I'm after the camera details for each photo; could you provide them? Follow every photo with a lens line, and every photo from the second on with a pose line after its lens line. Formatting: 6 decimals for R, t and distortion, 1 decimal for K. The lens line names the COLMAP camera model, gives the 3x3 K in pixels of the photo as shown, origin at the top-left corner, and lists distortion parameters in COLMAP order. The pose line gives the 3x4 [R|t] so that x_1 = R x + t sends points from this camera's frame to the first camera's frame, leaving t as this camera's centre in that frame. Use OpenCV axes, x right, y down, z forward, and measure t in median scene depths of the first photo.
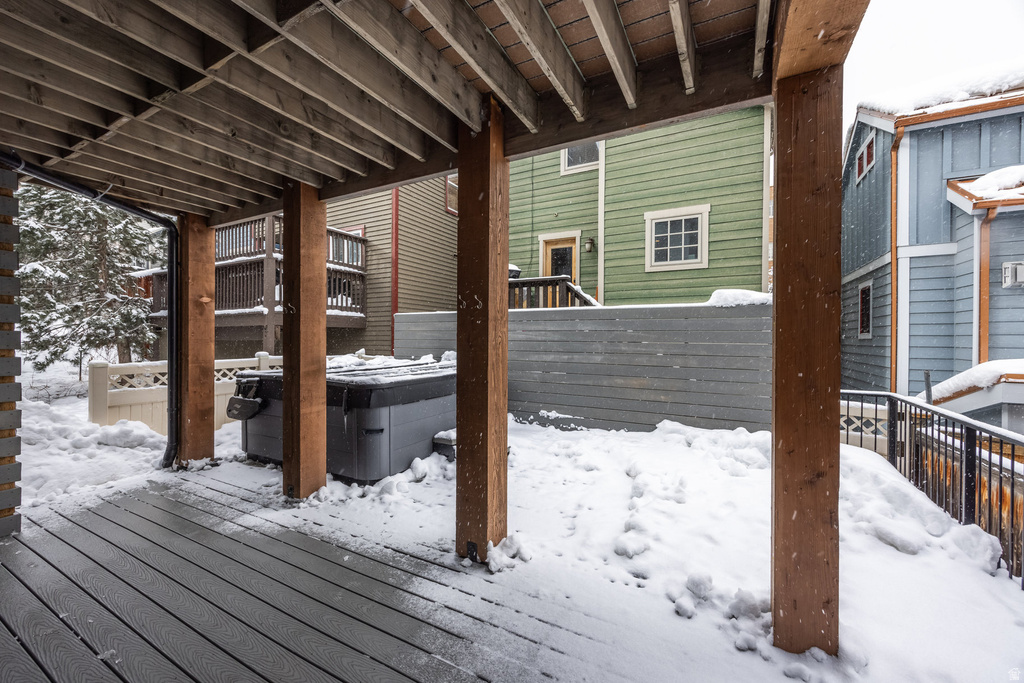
lens RADIAL K [[401.6, 0, 542.1], [0, 401.6, 341.9], [0, 0, 1]] dist [-0.001313, -0.000284]
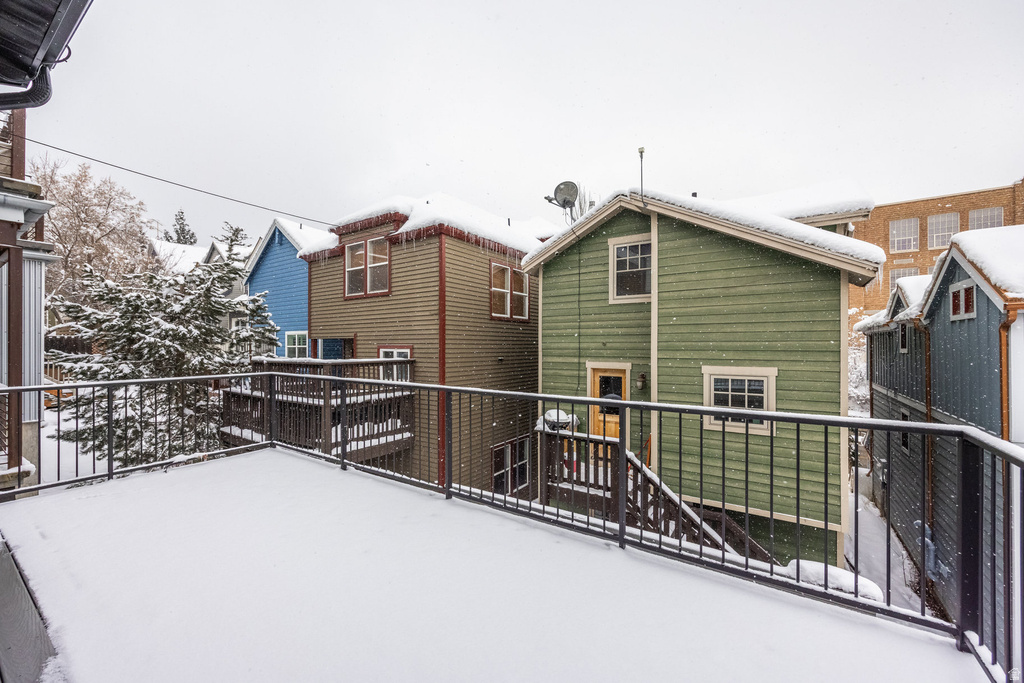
lens RADIAL K [[412.1, 0, 532.9], [0, 412.1, 343.5], [0, 0, 1]] dist [-0.001530, -0.000080]
pose [[0.993752, -0.005349, -0.111484, -0.032046], [0.004276, 0.999942, -0.009859, -0.379769], [0.111530, 0.009320, 0.993717, -0.000877]]
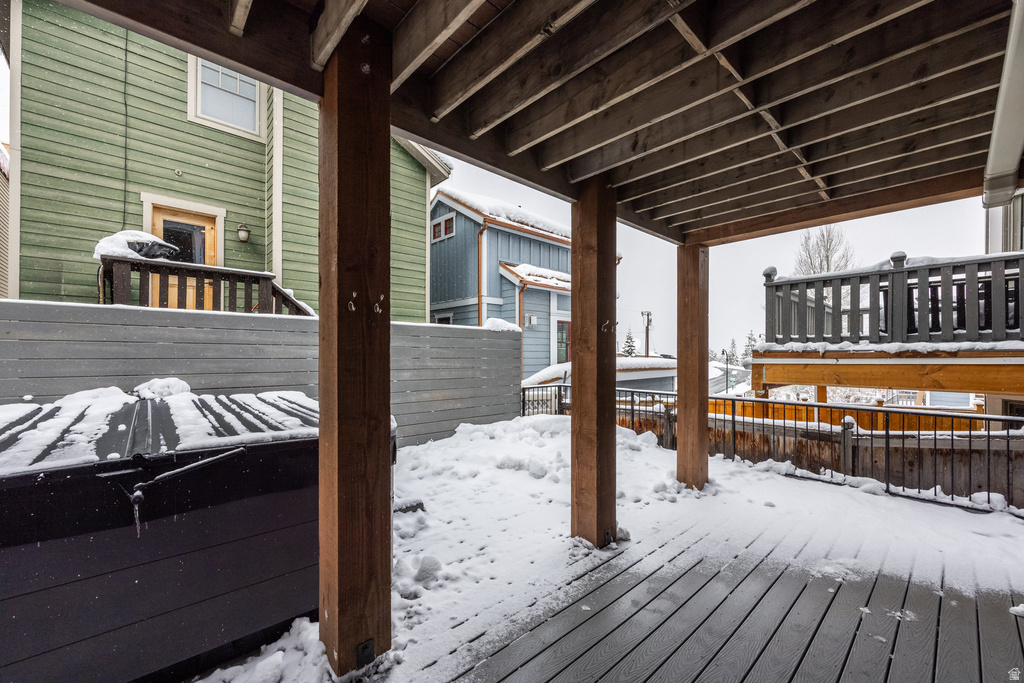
lens RADIAL K [[403.4, 0, 492.5], [0, 403.4, 356.6], [0, 0, 1]] dist [-0.001458, 0.000038]
pose [[0.376113, -0.008780, 0.926532, -0.496510], [0.007505, 0.999951, 0.006429, -0.006096], [-0.926544, 0.004535, 0.376160, 0.308833]]
